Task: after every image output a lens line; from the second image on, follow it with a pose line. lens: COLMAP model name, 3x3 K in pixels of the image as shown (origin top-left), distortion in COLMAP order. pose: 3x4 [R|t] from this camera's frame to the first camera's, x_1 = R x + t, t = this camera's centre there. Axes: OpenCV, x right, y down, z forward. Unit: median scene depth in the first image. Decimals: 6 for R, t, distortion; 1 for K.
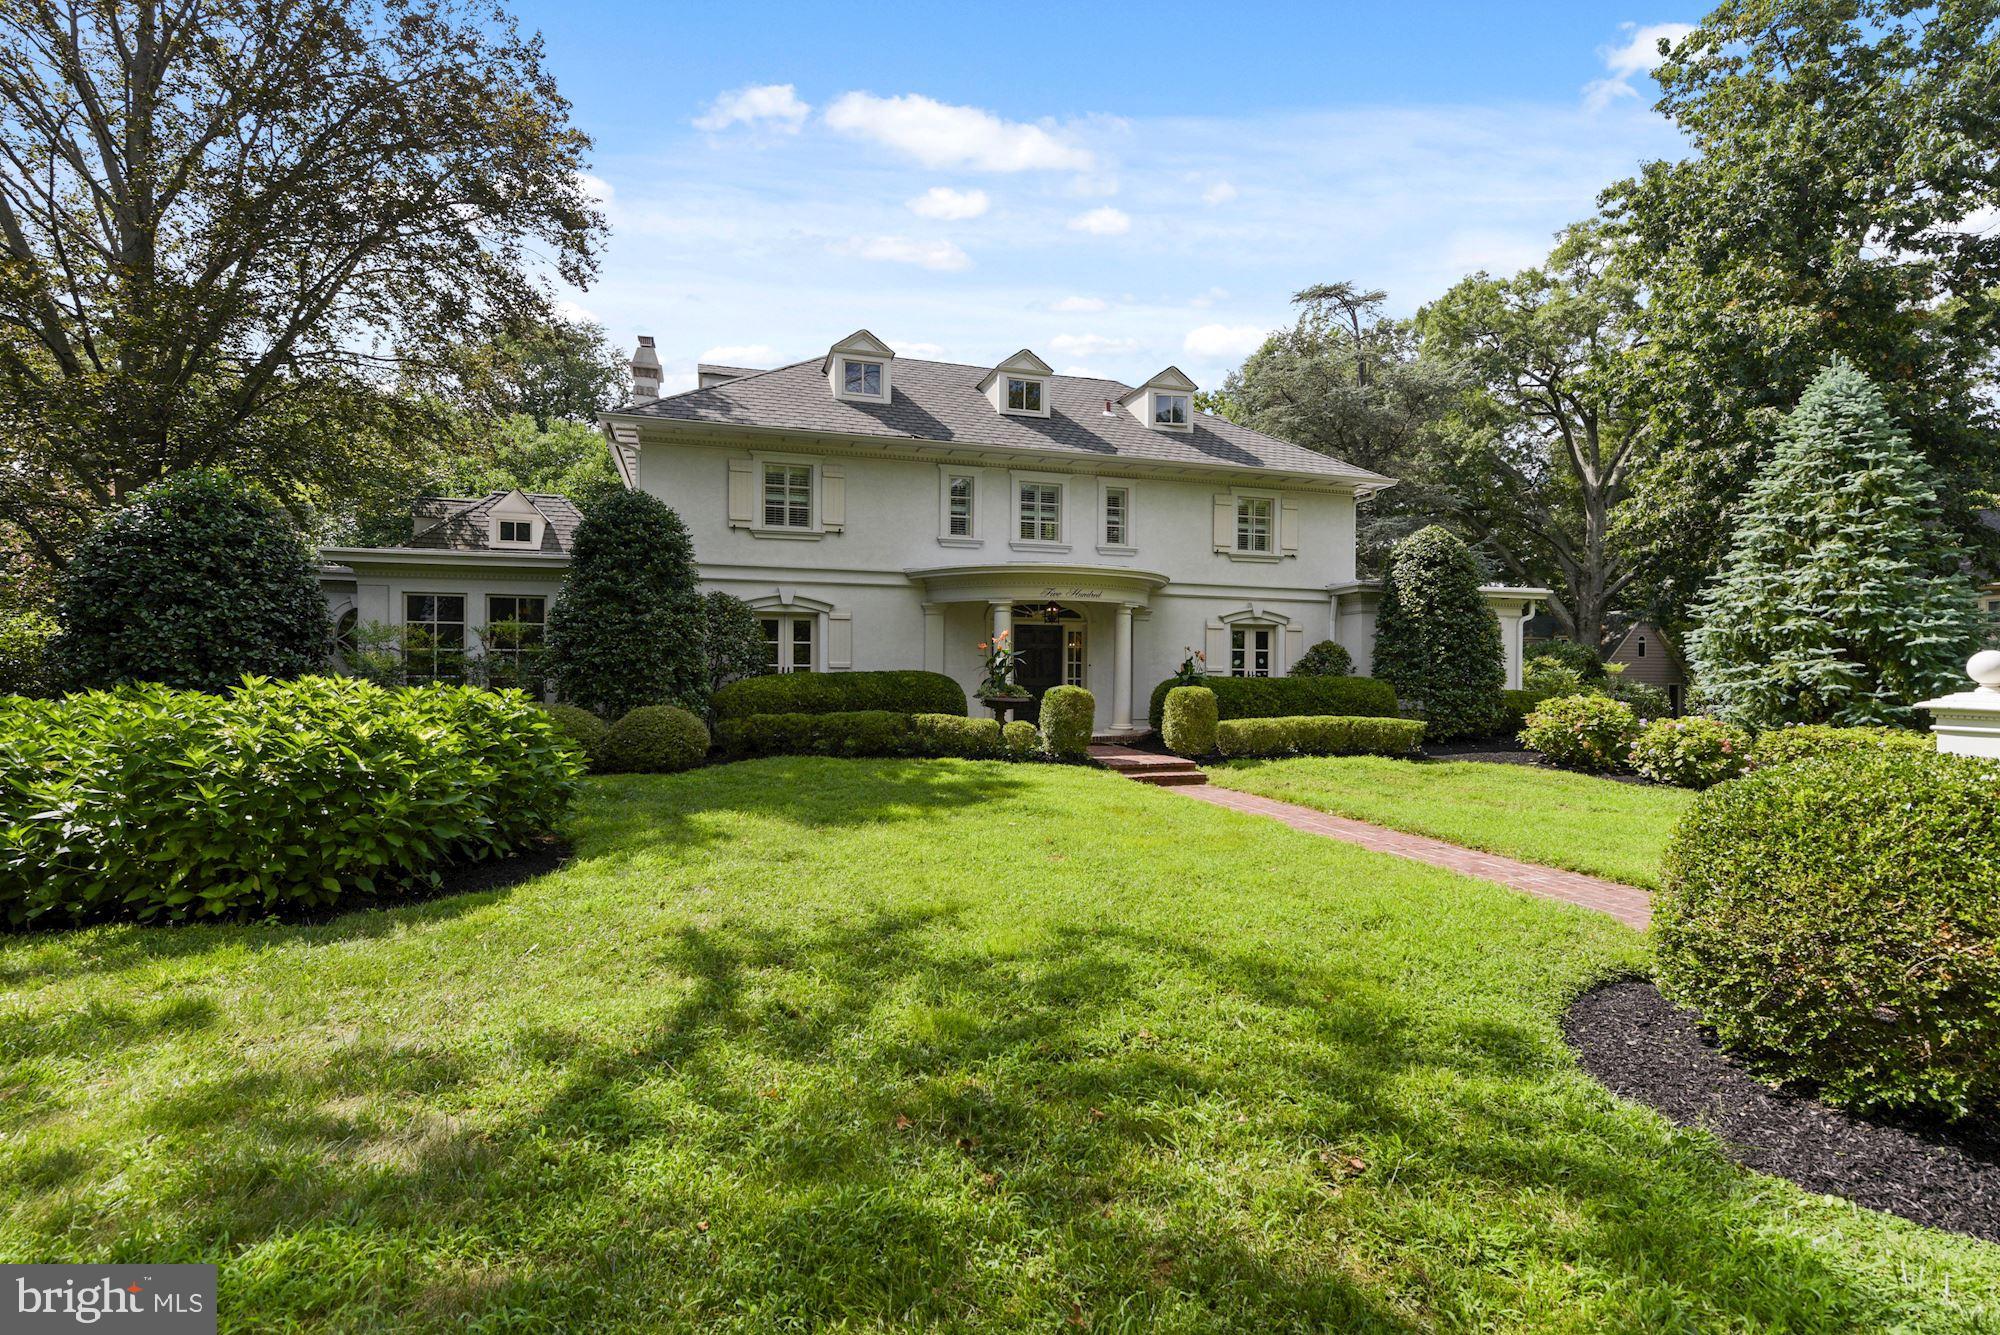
lens RADIAL K [[825.9, 0, 1005.7], [0, 825.9, 665.6], [0, 0, 1]] dist [0.004358, 0.000118]
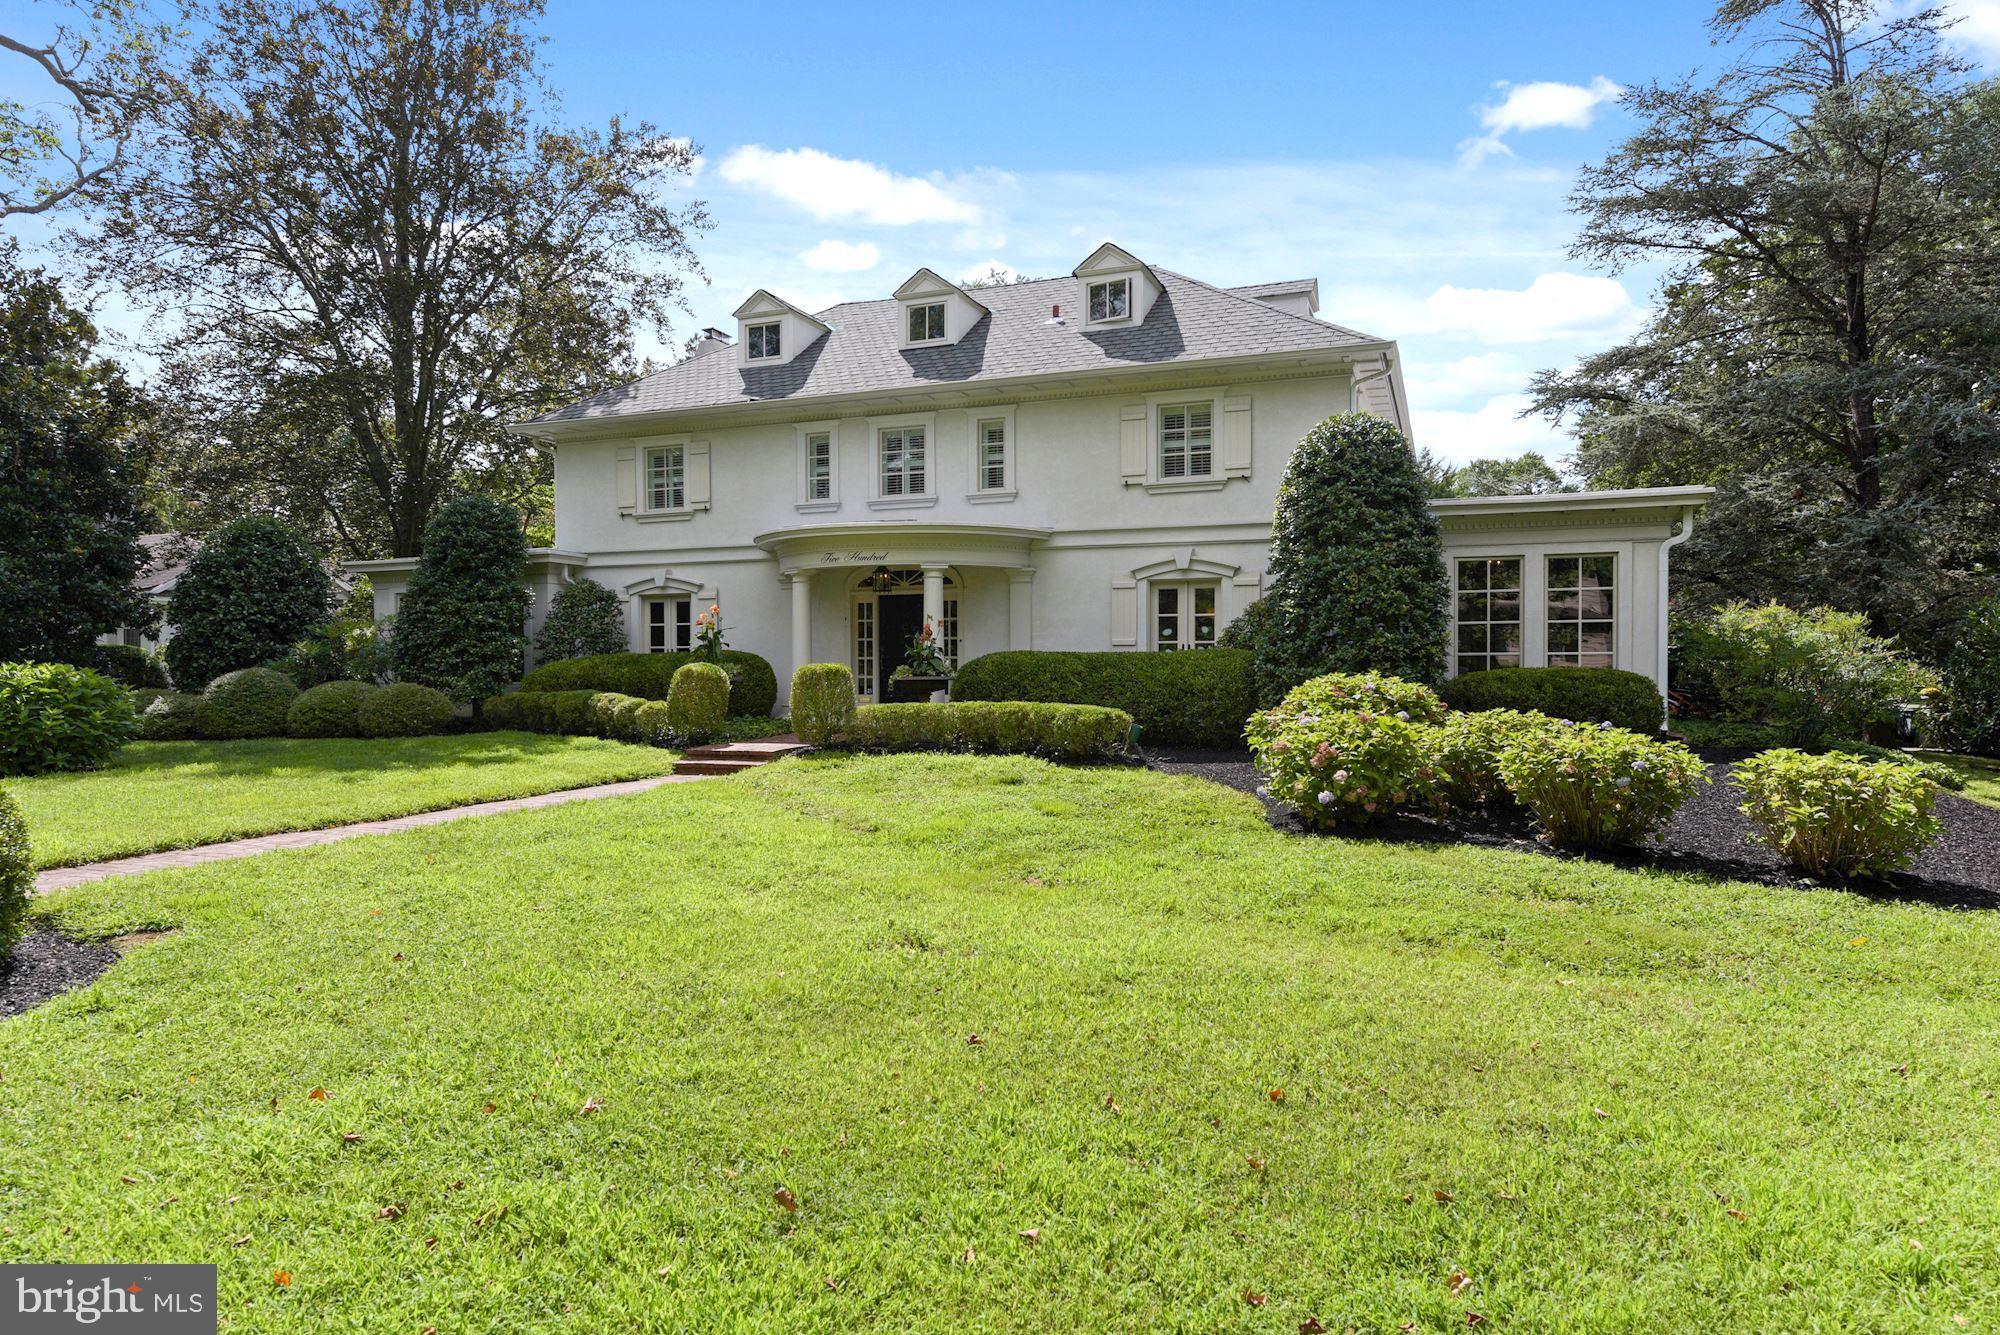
lens RADIAL K [[1000.1, 0, 1000.0], [0, 1000.1, 667.5], [0, 0, 1]] dist [0.013502, 0.000153]
pose [[0.819324, -0.000984, -0.573330, 0.694841], [0.016072, 0.999645, 0.021252, 0.006230], [0.573106, -0.026627, 0.819049, 0.199431]]
